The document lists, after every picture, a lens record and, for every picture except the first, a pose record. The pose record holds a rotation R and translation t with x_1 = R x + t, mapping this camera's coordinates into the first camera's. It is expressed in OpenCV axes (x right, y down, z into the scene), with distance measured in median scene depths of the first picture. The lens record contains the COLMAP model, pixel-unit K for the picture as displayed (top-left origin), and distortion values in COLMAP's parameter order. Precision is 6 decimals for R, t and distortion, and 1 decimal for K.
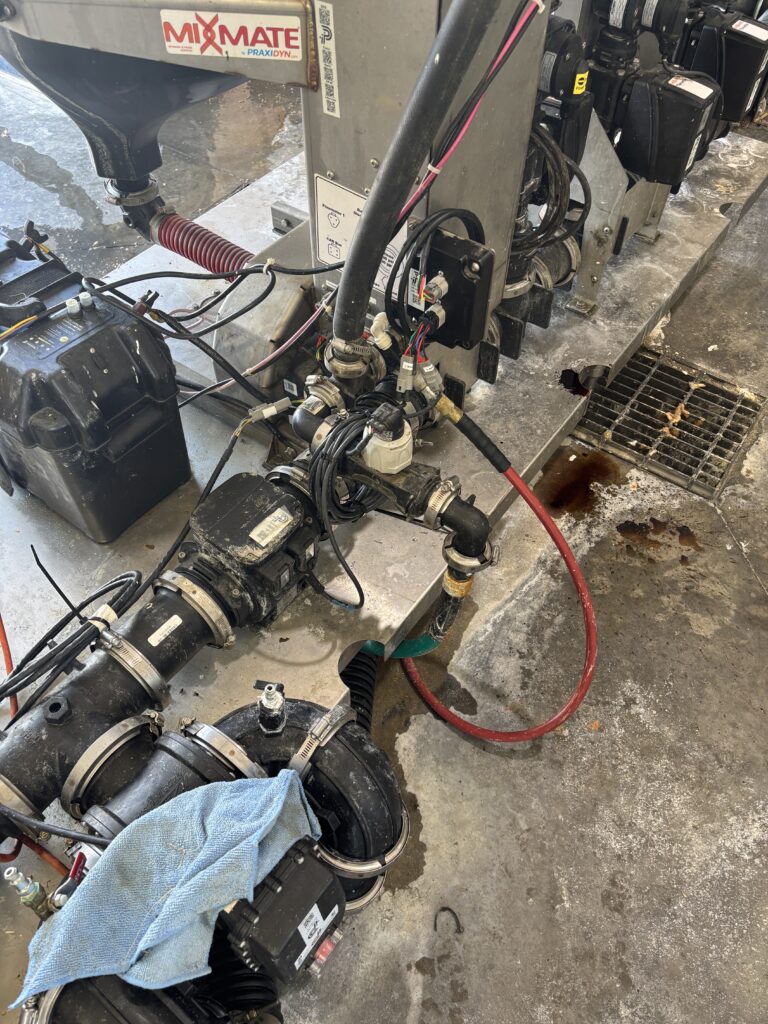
lens RADIAL K [[760.7, 0, 390.9], [0, 760.7, 516.8], [0, 0, 1]] dist [0.048253, -0.066175]
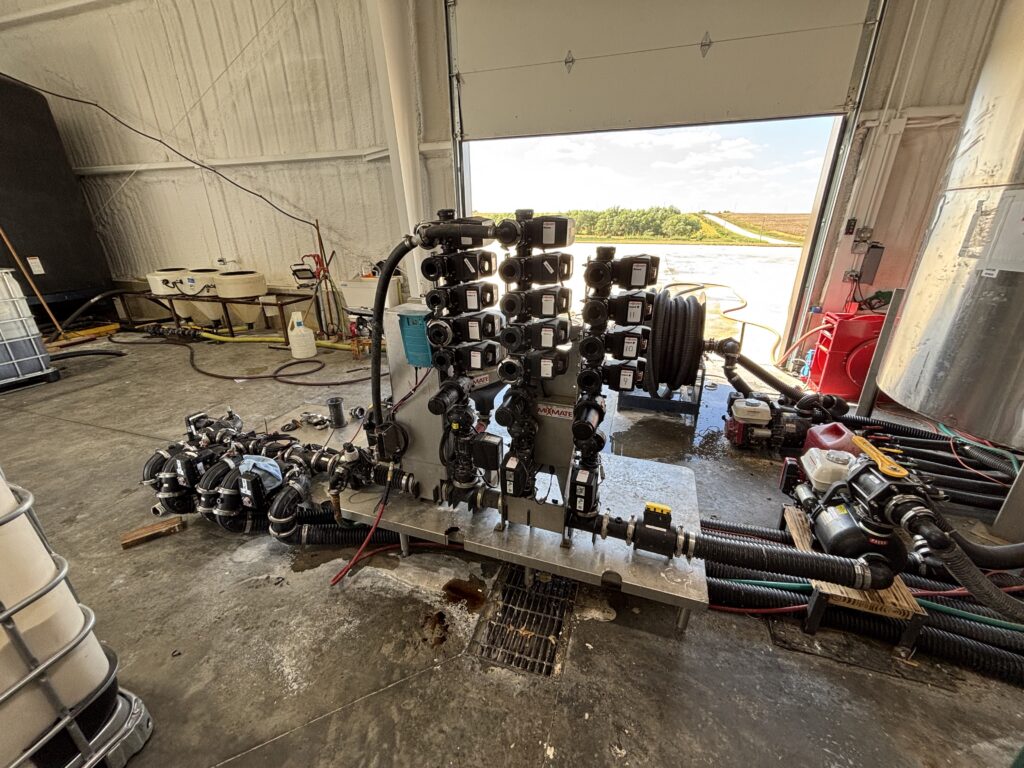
lens RADIAL K [[411.6, 0, 511.6], [0, 411.6, 379.4], [0, 0, 1]] dist [-0.008670, 0.000637]
pose [[0.290025, 0.332476, -0.897410, 1.405790], [-0.752683, 0.658383, 0.000668, -0.682953], [0.591061, 0.675271, 0.441197, 0.182213]]
